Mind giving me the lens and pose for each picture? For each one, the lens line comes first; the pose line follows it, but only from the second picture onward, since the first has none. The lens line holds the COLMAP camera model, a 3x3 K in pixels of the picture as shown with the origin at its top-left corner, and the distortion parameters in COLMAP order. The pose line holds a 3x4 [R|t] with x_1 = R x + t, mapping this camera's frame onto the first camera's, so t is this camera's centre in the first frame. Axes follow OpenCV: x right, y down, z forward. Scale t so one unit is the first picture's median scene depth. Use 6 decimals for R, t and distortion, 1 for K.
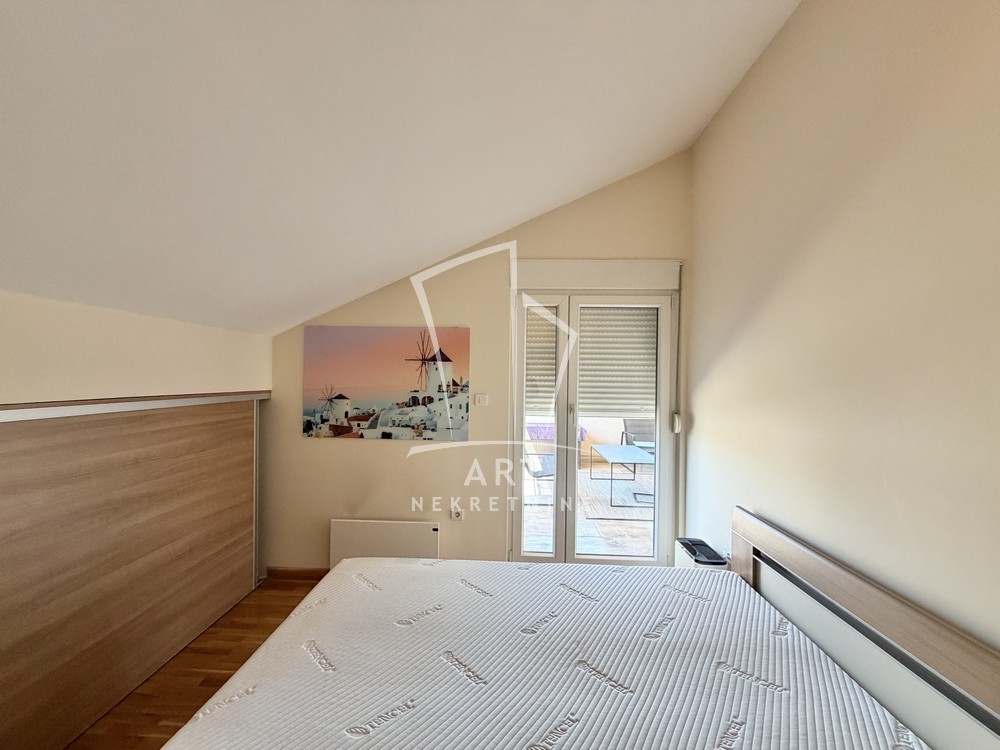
lens RADIAL K [[398.3, 0, 495.4], [0, 398.3, 376.8], [0, 0, 1]] dist [-0.000698, -0.000194]
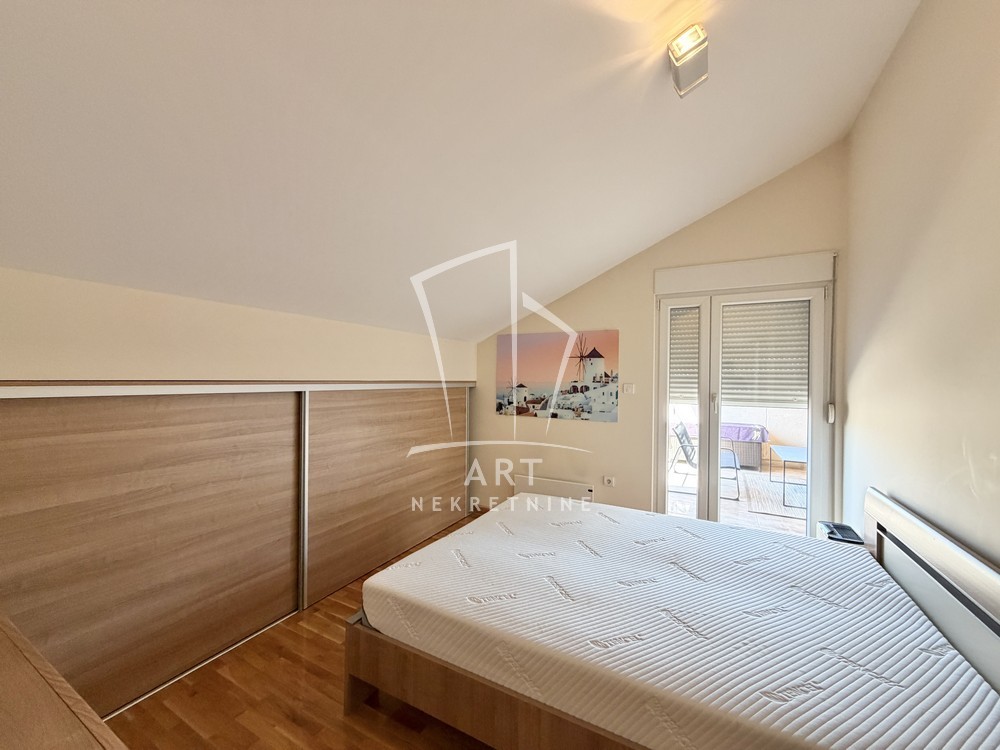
lens RADIAL K [[398.3, 0, 495.4], [0, 398.3, 376.8], [0, 0, 1]] dist [-0.000698, -0.000194]
pose [[0.899576, -0.003958, -0.436747, 0.128454], [0.000127, 0.999961, -0.008799, 0.032013], [0.436765, 0.007859, 0.899541, -0.266763]]
